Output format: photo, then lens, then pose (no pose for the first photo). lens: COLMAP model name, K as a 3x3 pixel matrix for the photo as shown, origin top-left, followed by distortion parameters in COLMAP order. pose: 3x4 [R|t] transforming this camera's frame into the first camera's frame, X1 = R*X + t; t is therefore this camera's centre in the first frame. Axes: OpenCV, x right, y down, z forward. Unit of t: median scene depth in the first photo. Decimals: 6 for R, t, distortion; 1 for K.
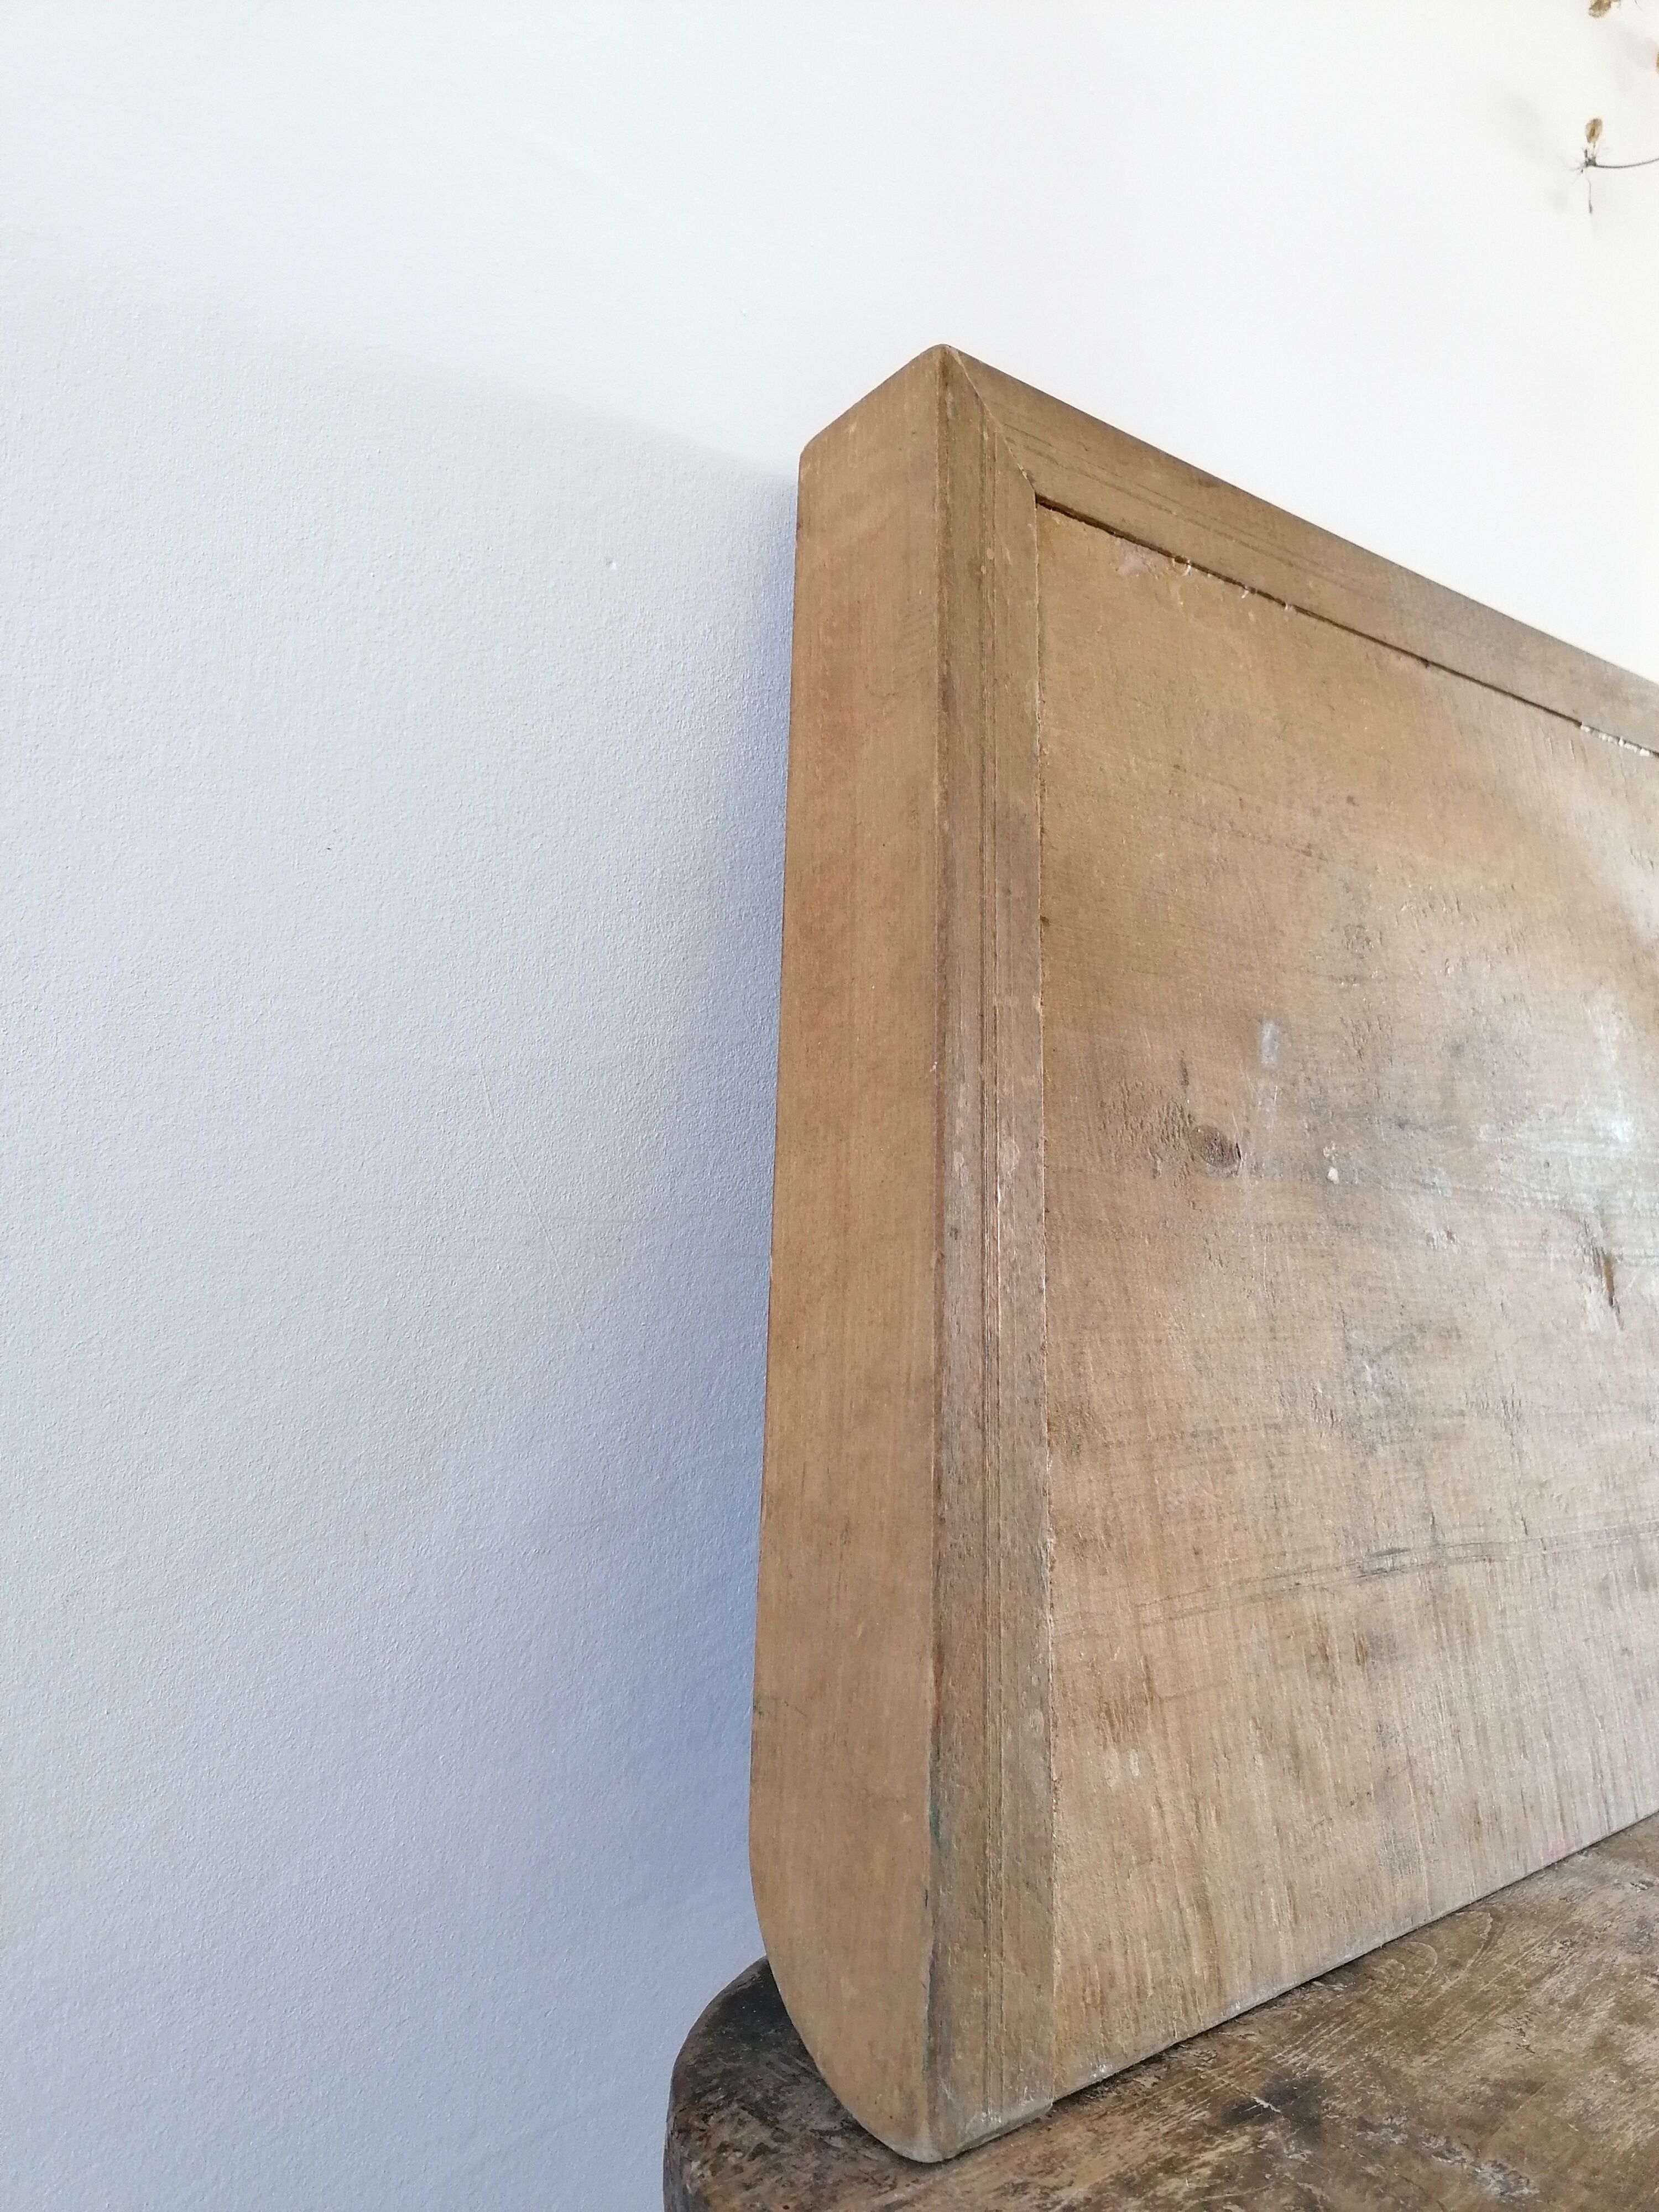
lens RADIAL K [[1759.7, 0, 825.6], [0, 1759.7, 1089.6], [0, 0, 1]] dist [0.068290, -0.113708]
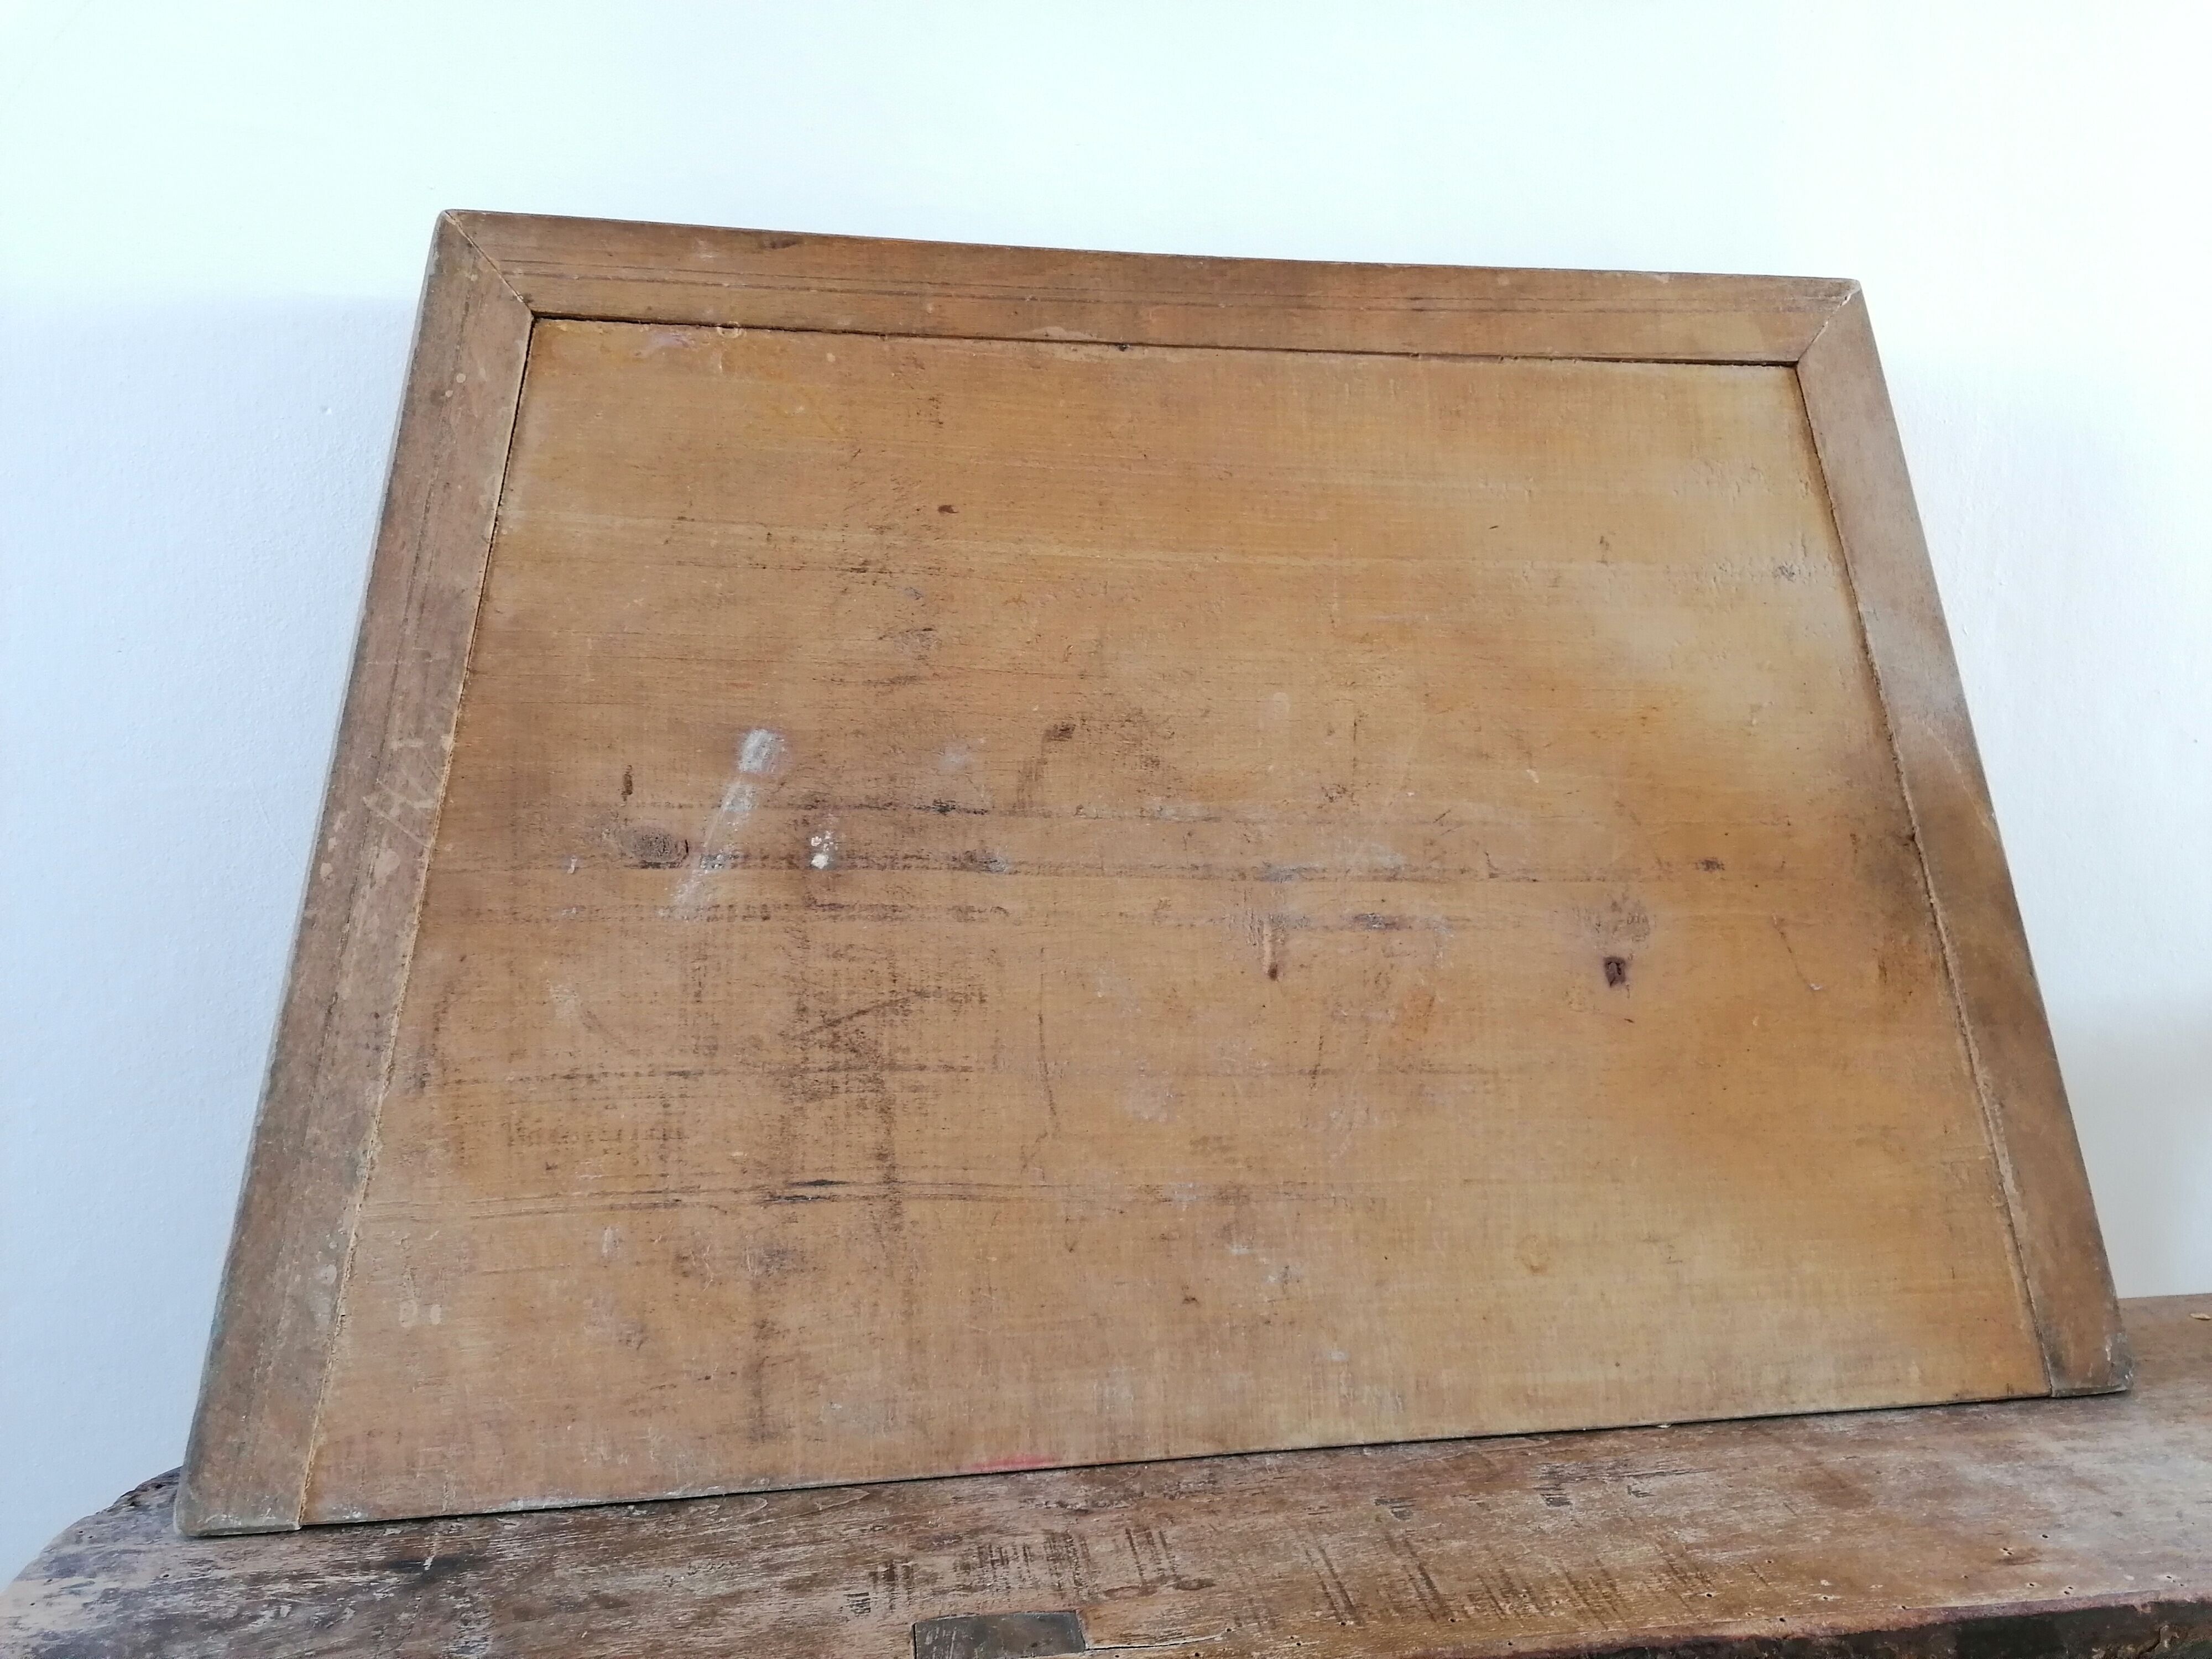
lens RADIAL K [[1759.7, 0, 1101.8], [0, 1759.7, 817.6], [0, 0, 1]] dist [0.068290, -0.113708]
pose [[0.852338, -0.000159, -0.522990, 1.154283], [0.053030, 0.994872, 0.086121, -0.076561], [0.520295, -0.101138, 0.847976, 0.133355]]
